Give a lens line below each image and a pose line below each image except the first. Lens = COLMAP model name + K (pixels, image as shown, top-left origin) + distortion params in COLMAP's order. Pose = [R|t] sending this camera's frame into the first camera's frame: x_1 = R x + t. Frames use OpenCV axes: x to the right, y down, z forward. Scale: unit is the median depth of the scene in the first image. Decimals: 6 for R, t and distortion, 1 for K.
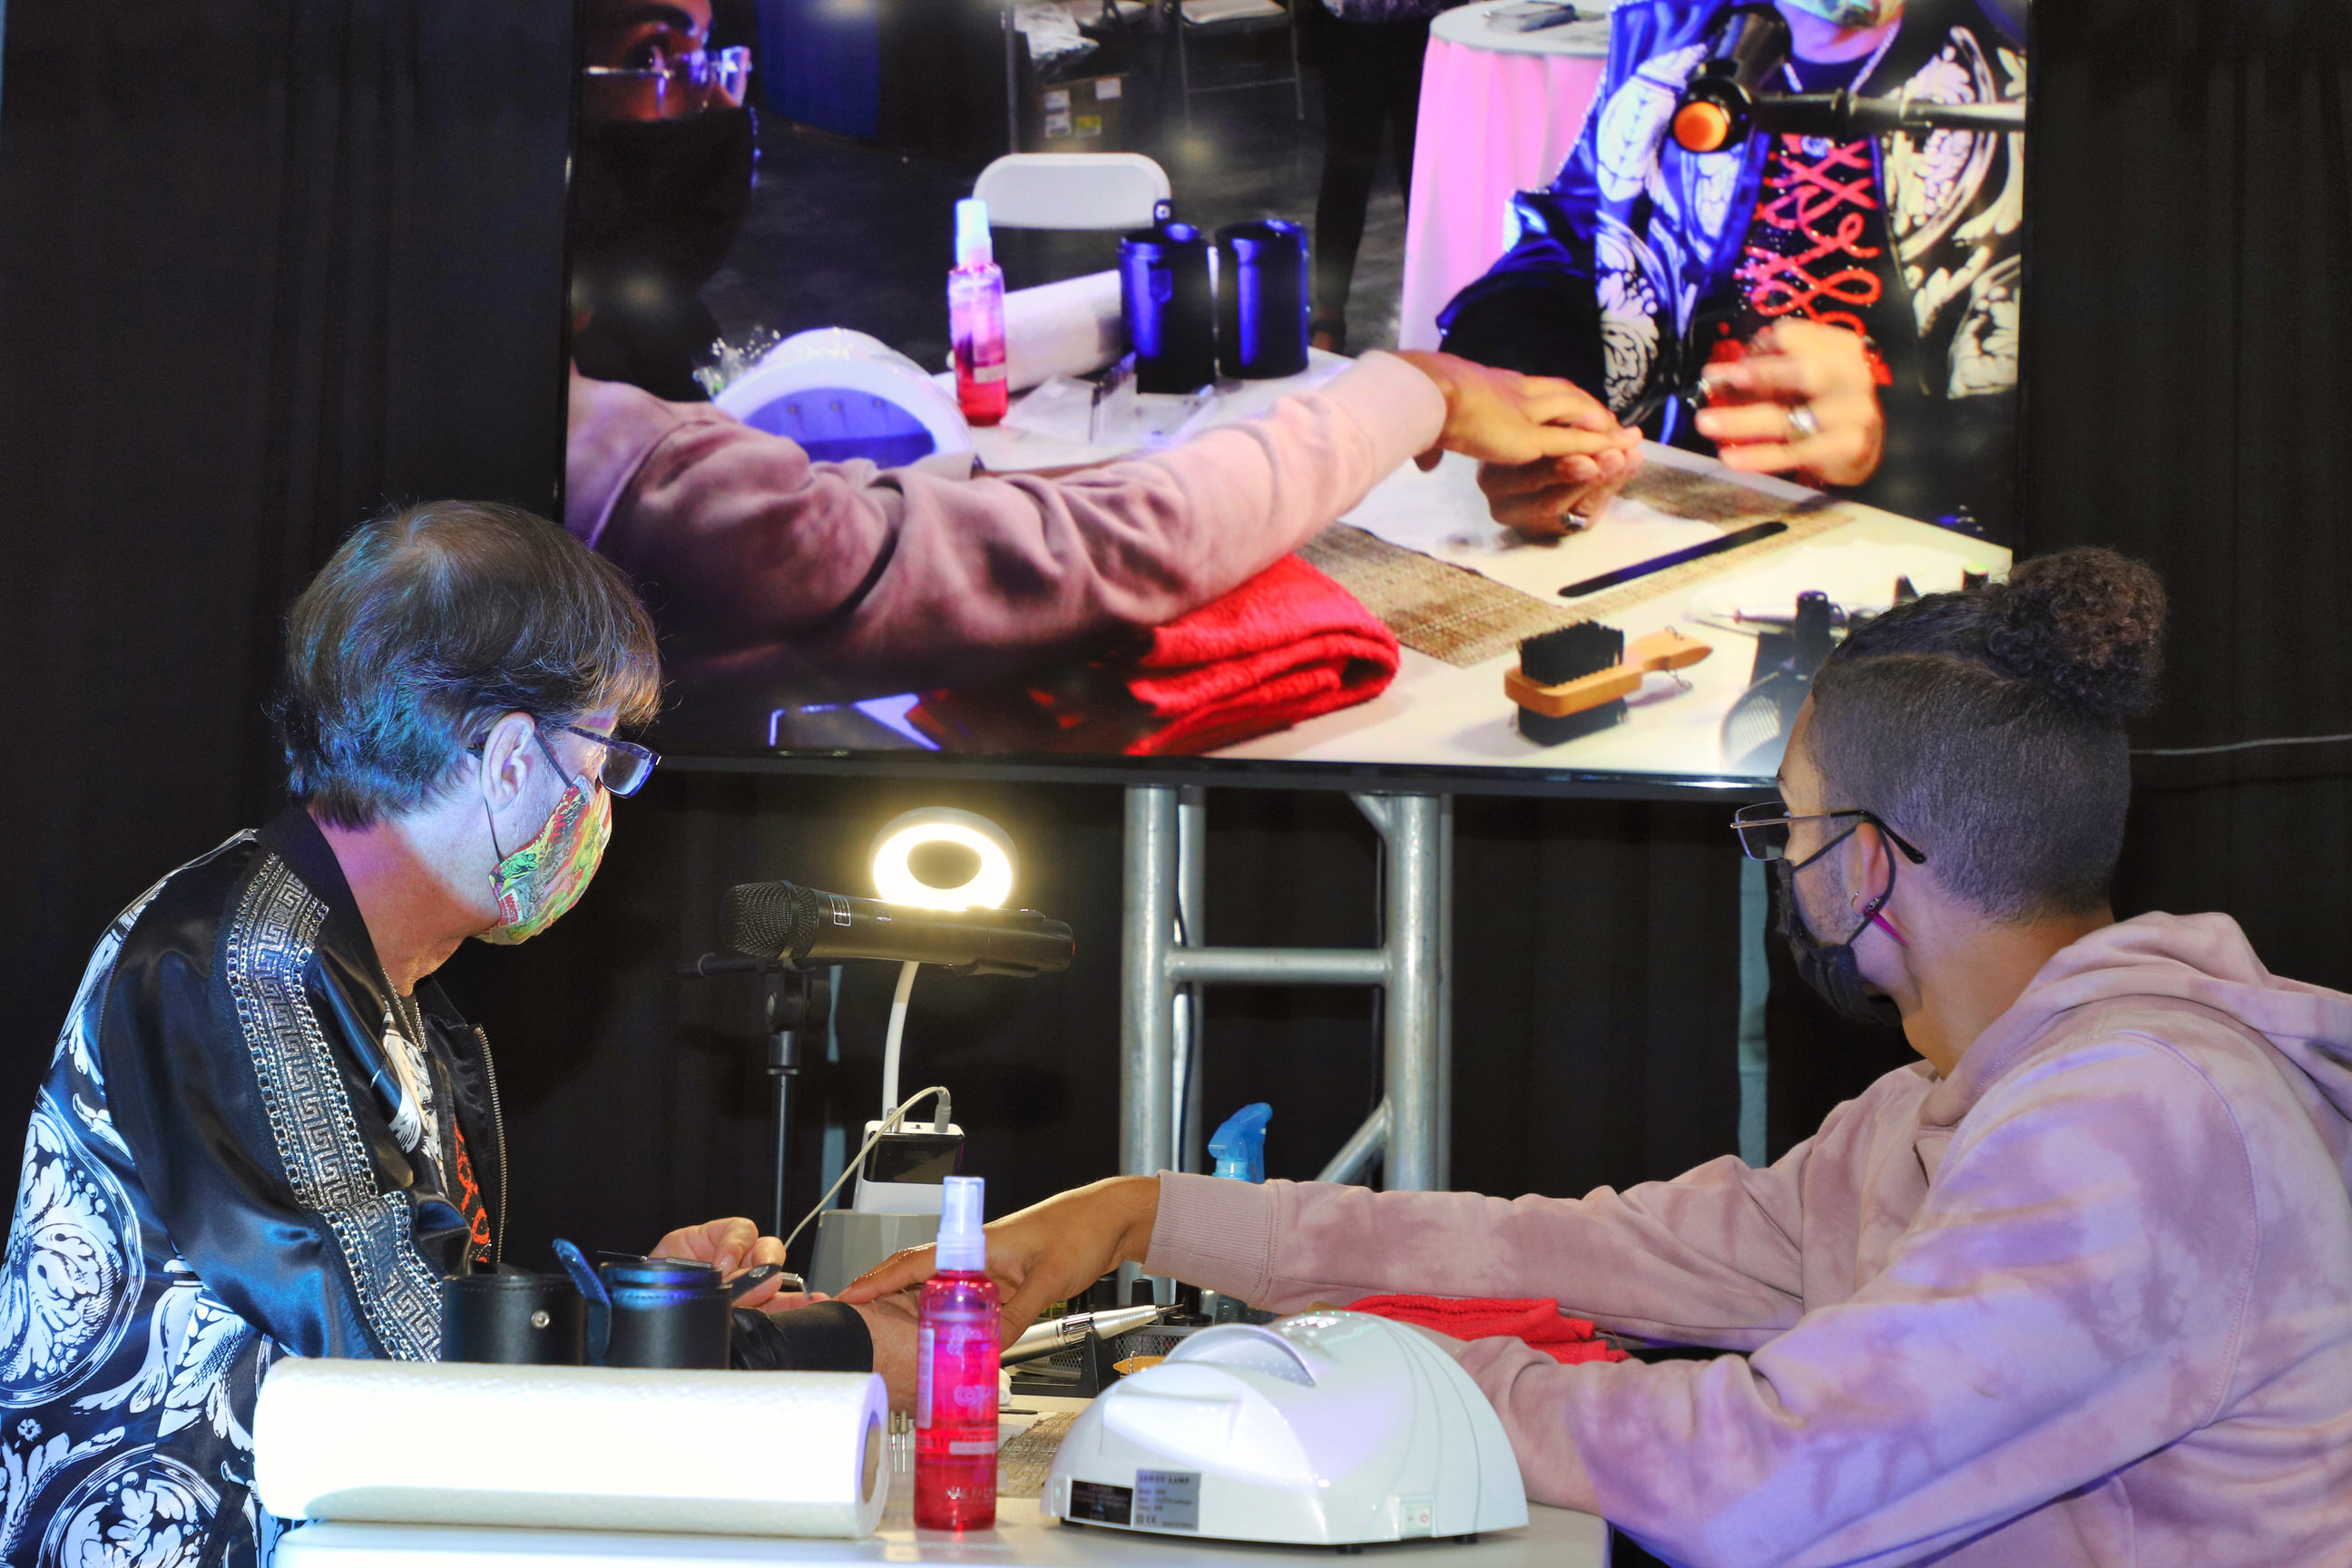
lens RADIAL K [[3936.5, 0, 1190.8], [0, 3936.5, 790.8], [0, 0, 1]] dist [0.071229, 0.000000]
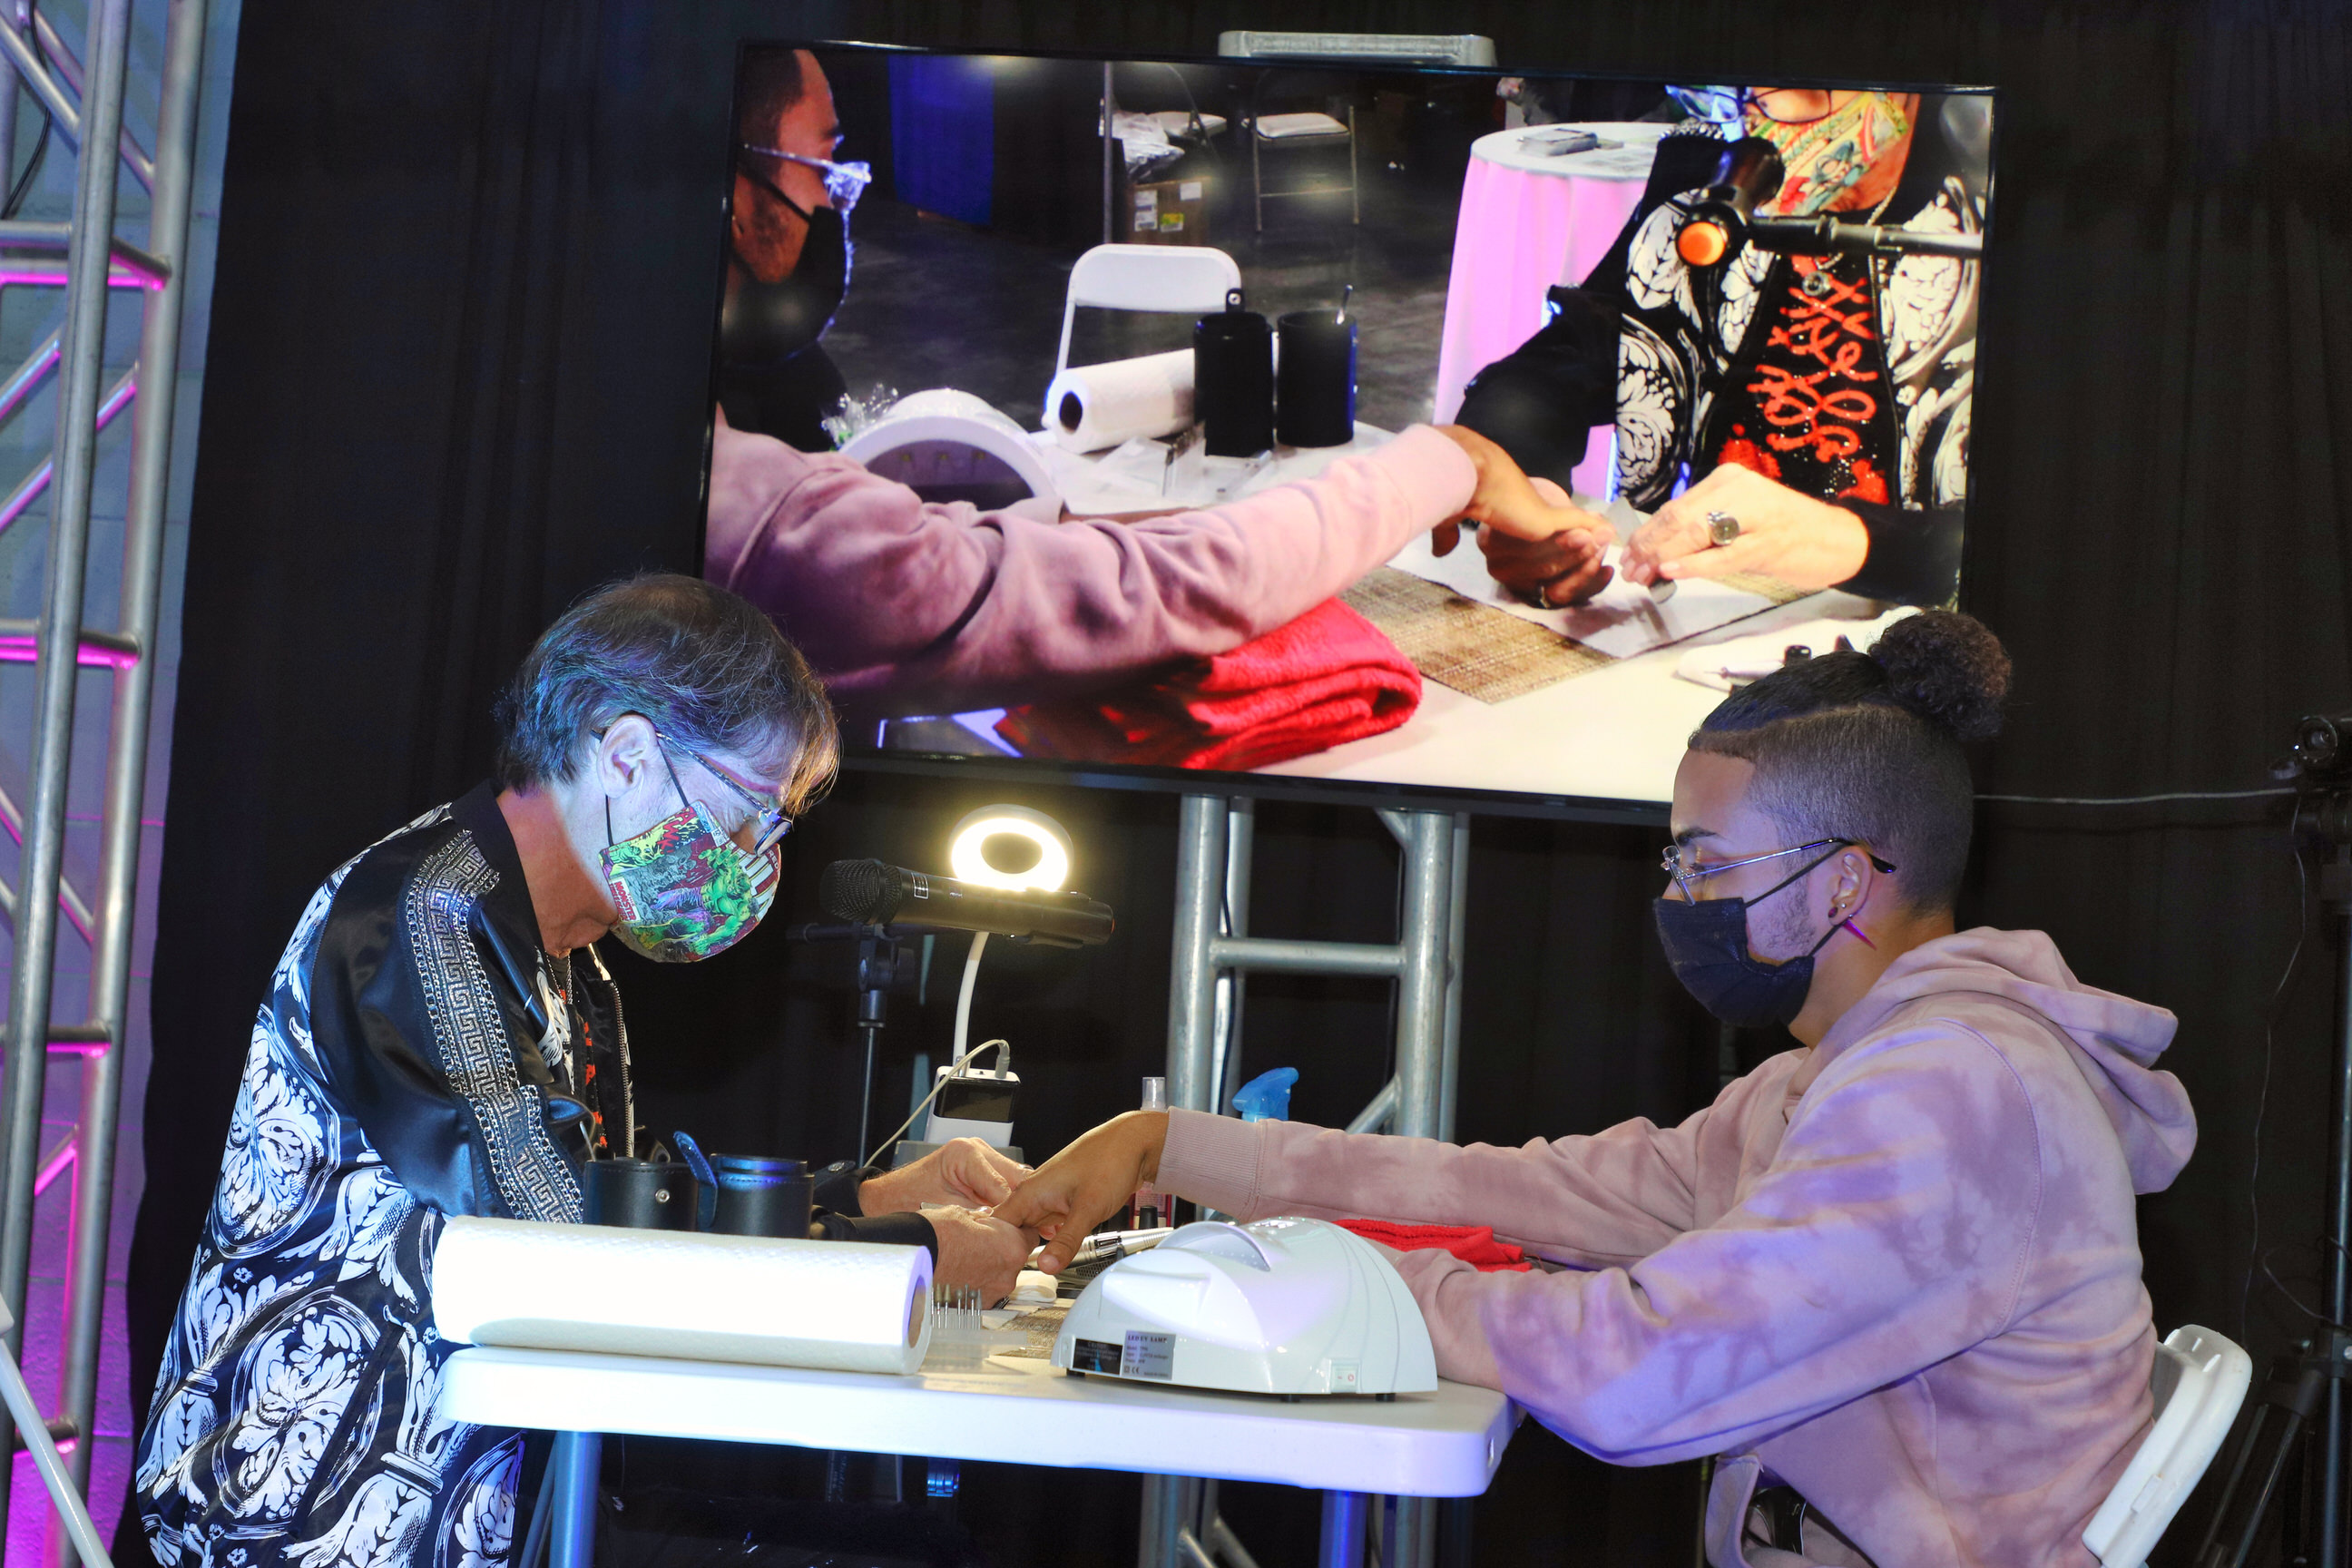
lens RADIAL K [[3896.9, 0, 1196.2], [0, 3896.9, 789.8], [0, 0, 1]] dist [0.023055, 0.000000]
pose [[0.998776, 0.038022, -0.031629, 0.032189], [-0.038188, 0.999260, -0.004679, 0.003199], [0.031428, 0.005882, 0.999489, -0.191694]]
